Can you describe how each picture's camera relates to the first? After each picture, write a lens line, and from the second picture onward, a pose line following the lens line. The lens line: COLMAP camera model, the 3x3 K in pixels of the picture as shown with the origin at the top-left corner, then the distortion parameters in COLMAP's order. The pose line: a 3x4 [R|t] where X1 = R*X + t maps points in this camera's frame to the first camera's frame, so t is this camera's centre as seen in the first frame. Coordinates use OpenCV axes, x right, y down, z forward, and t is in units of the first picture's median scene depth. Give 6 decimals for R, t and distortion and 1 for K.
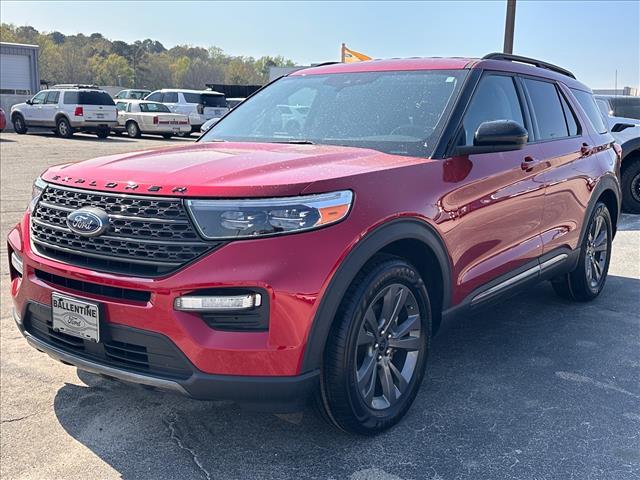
lens RADIAL K [[726.1, 0, 319.9], [0, 726.1, 242.4], [0, 0, 1]] dist [0.085658, 0.000000]
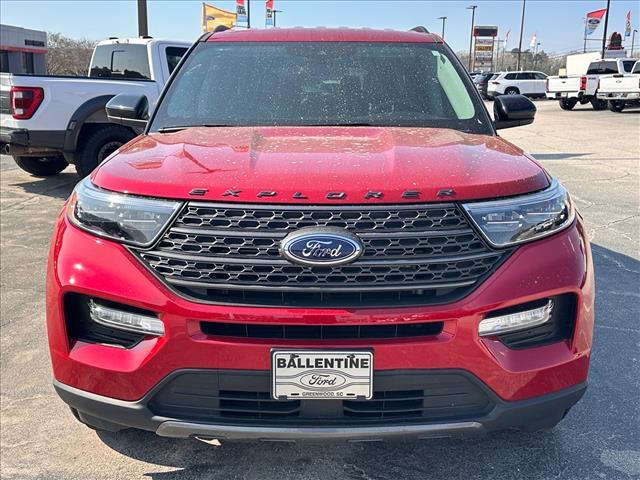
lens RADIAL K [[726.1, 0, 320.2], [0, 726.1, 237.4], [0, 0, 1]] dist [0.085658, 0.000000]
pose [[0.818404, -0.132727, 0.559105, -0.751965], [0.107689, 0.991147, 0.077658, -0.098576], [-0.564462, -0.003346, 0.825452, 0.390752]]
